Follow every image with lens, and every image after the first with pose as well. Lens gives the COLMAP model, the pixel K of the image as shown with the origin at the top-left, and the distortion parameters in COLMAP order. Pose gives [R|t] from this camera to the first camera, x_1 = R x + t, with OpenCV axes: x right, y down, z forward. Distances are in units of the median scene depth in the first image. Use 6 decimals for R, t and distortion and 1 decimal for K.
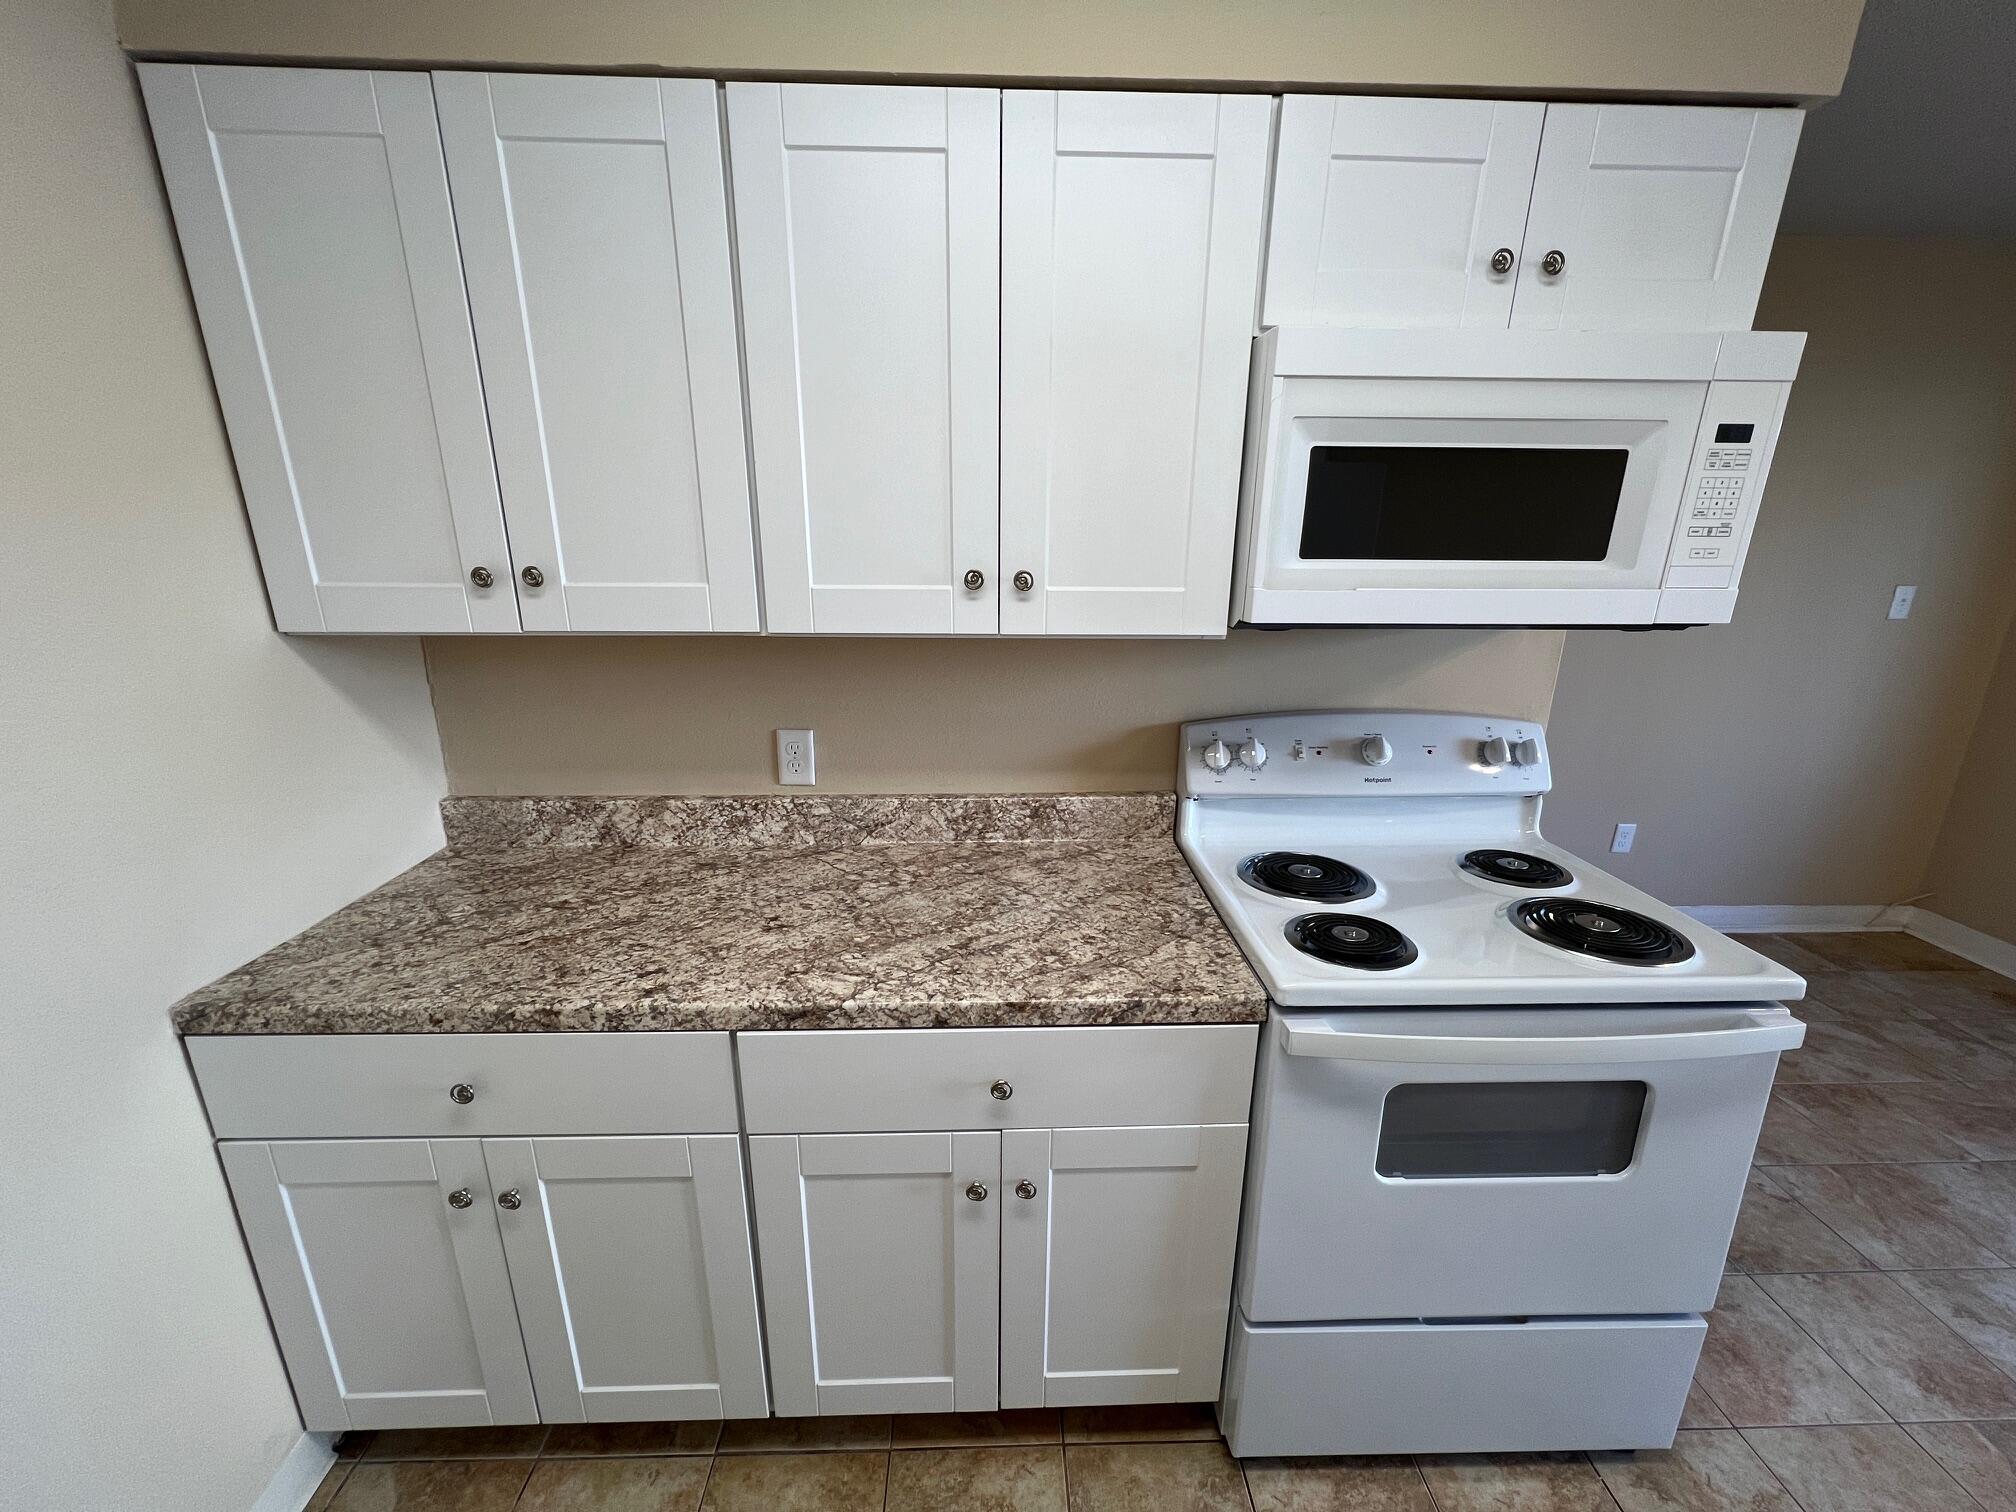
lens RADIAL K [[808.2, 0, 1011.2], [0, 808.2, 759.2], [0, 0, 1]] dist [-0.001283, 0.000347]
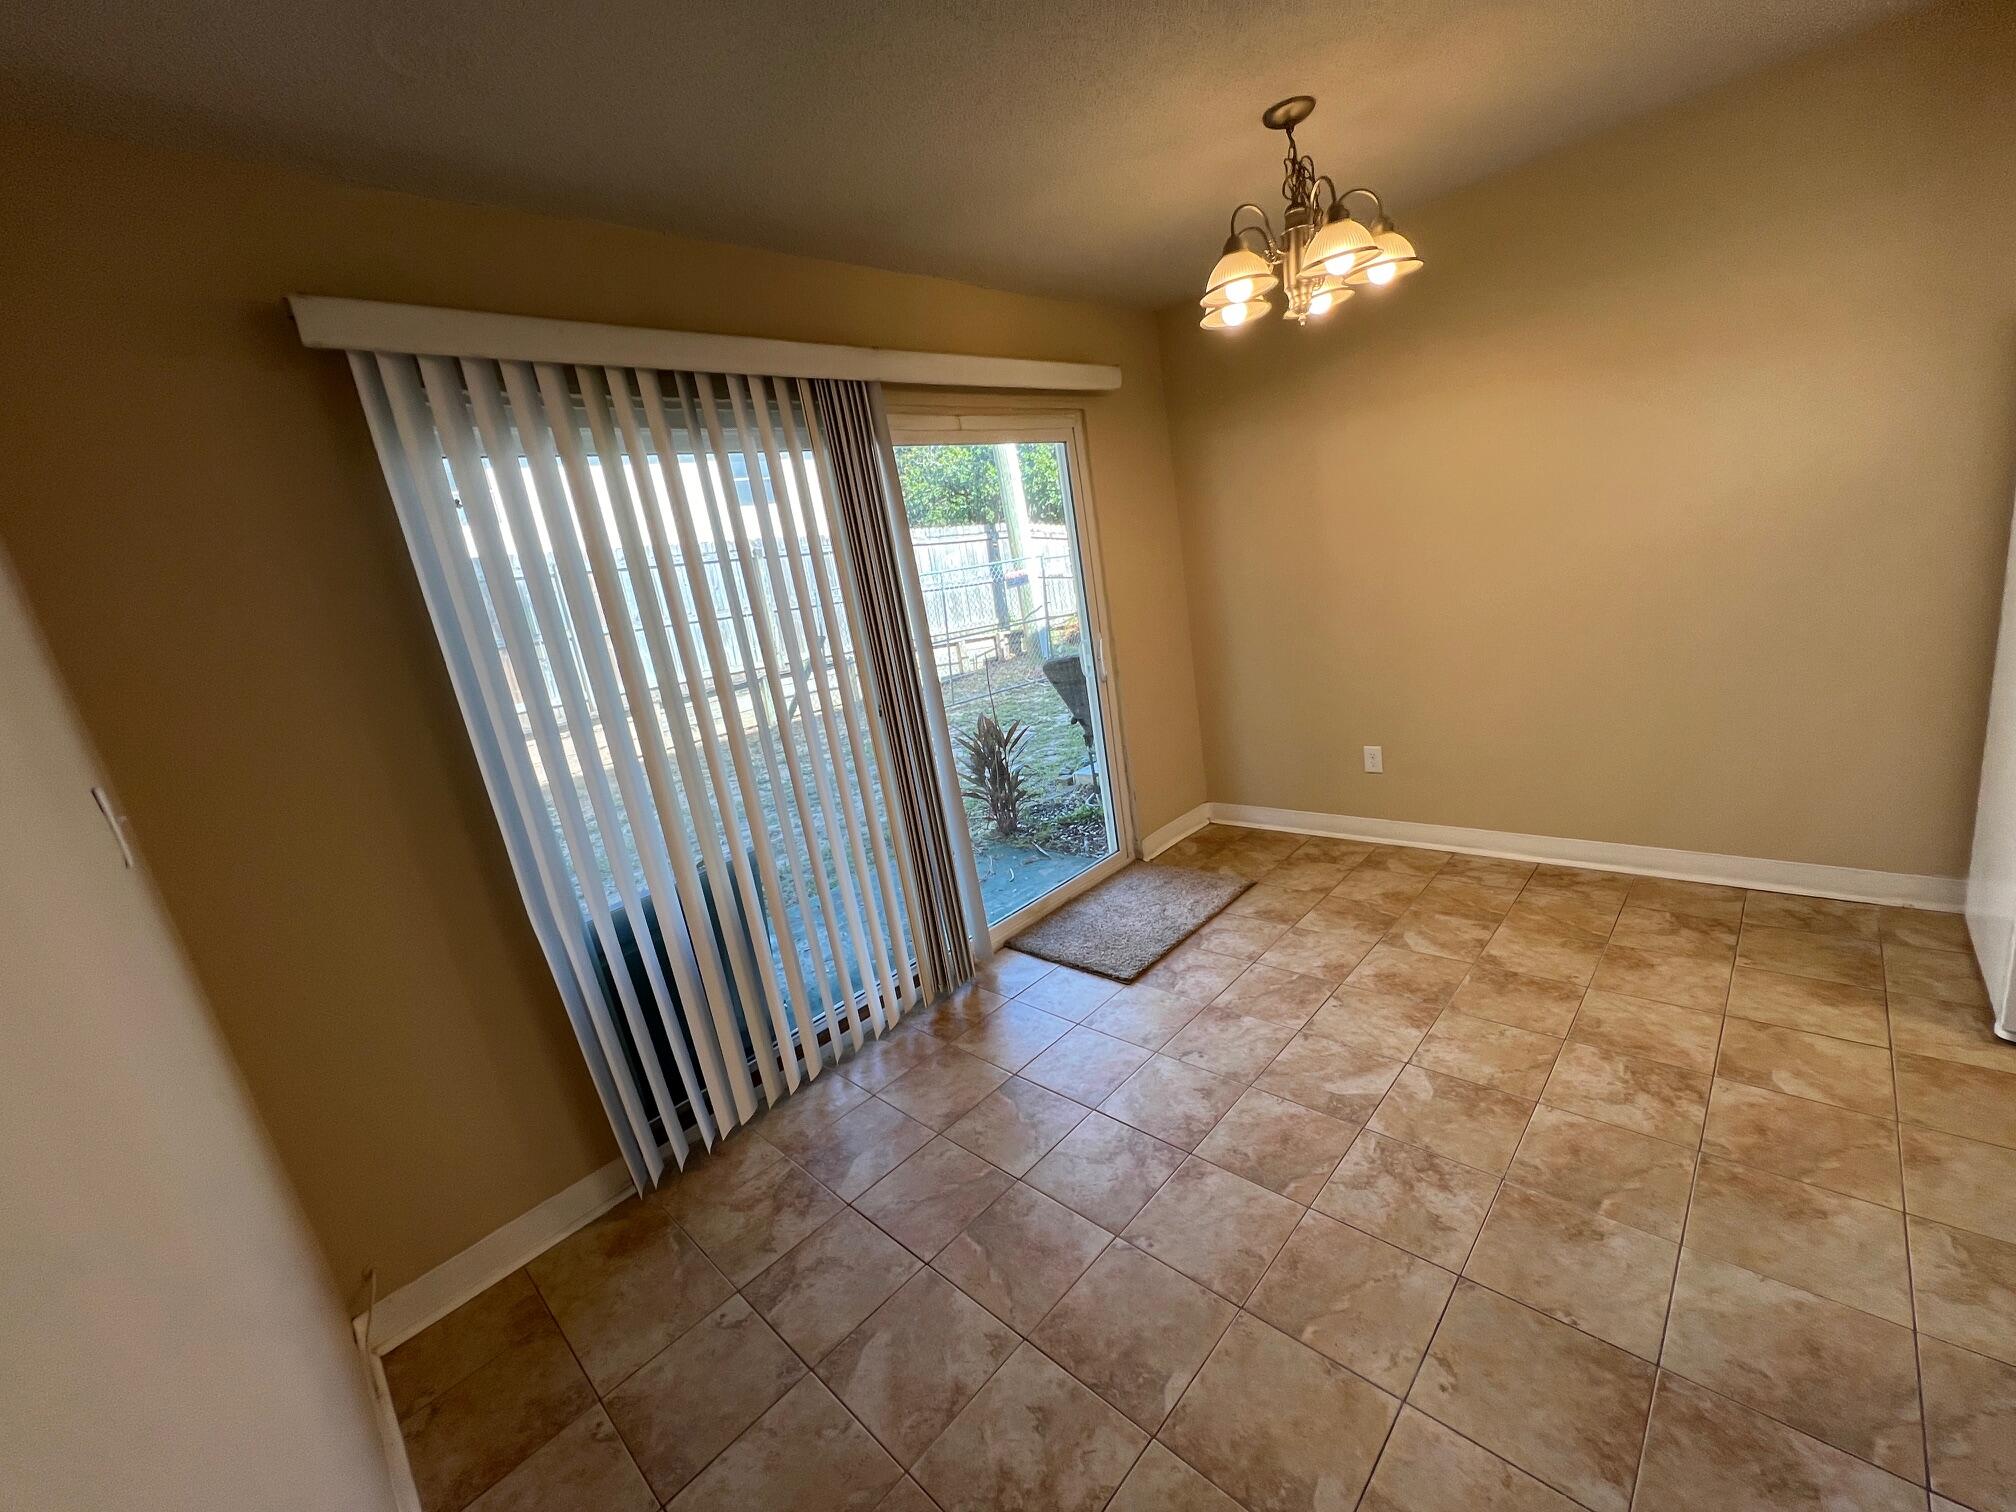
lens RADIAL K [[808.2, 0, 1008.1], [0, 808.2, 762.1], [0, 0, 1]] dist [-0.001283, 0.000347]
pose [[-0.690106, -0.071975, 0.720120, 0.826414], [0.343080, 0.843592, 0.413097, -0.388926], [-0.637220, 0.532140, -0.557474, 1.524302]]
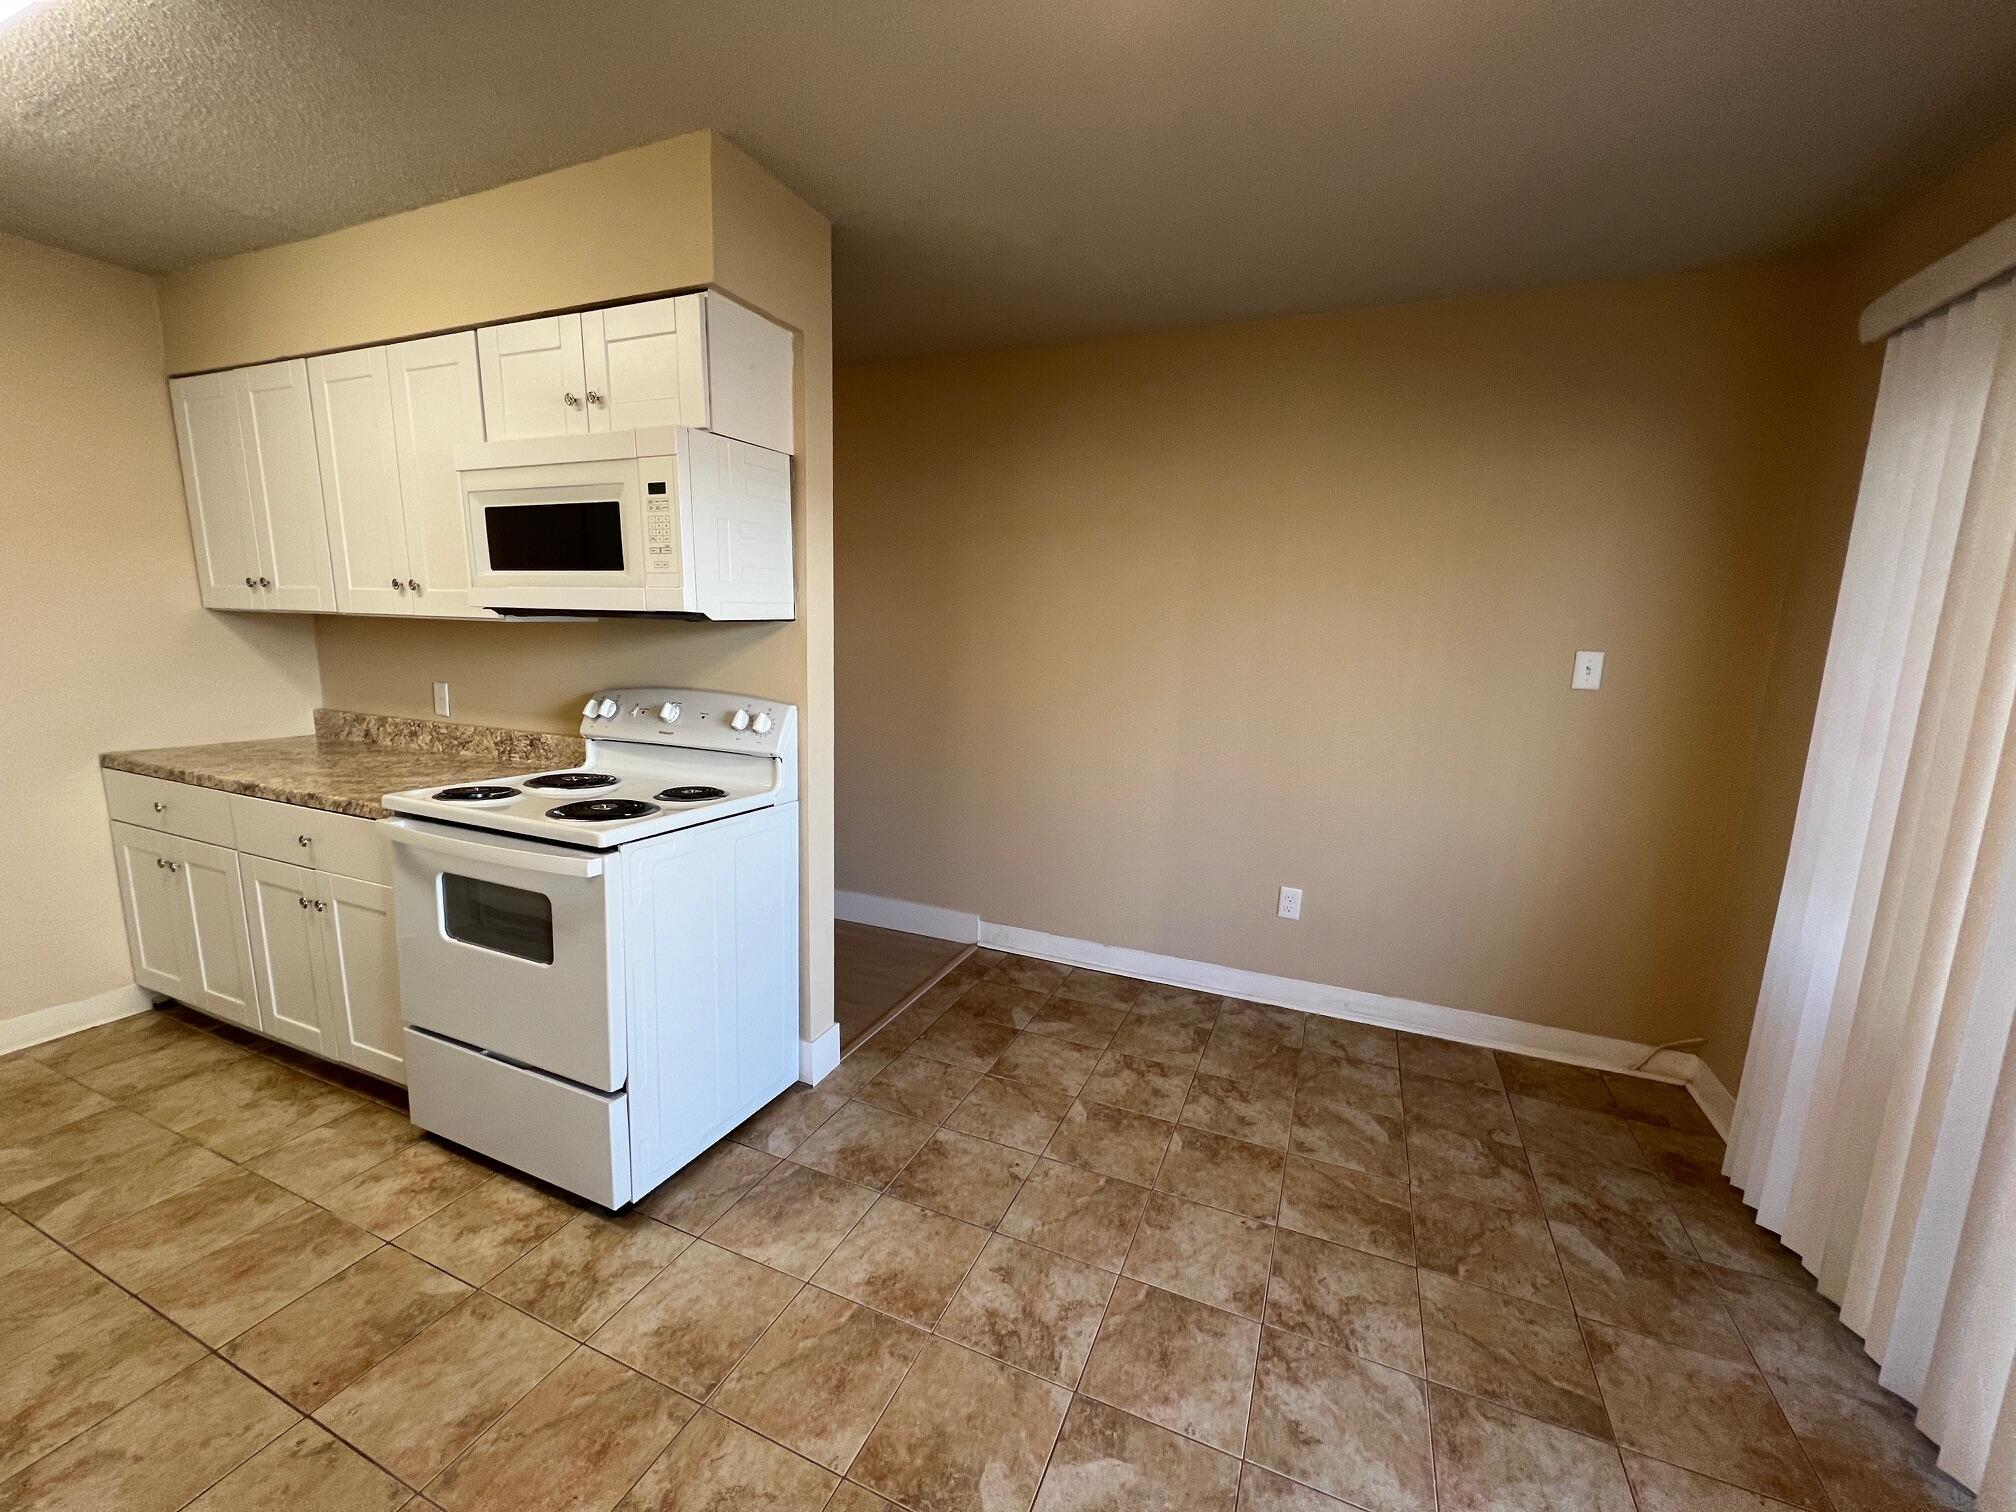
lens RADIAL K [[808.2, 0, 1008.3], [0, 808.2, 760.4], [0, 0, 1]] dist [-0.001283, 0.000347]
pose [[0.906613, 0.088668, -0.412543, 1.492332], [-0.137082, 0.986534, -0.089217, 0.110253], [0.399076, 0.137438, 0.906559, -0.051200]]
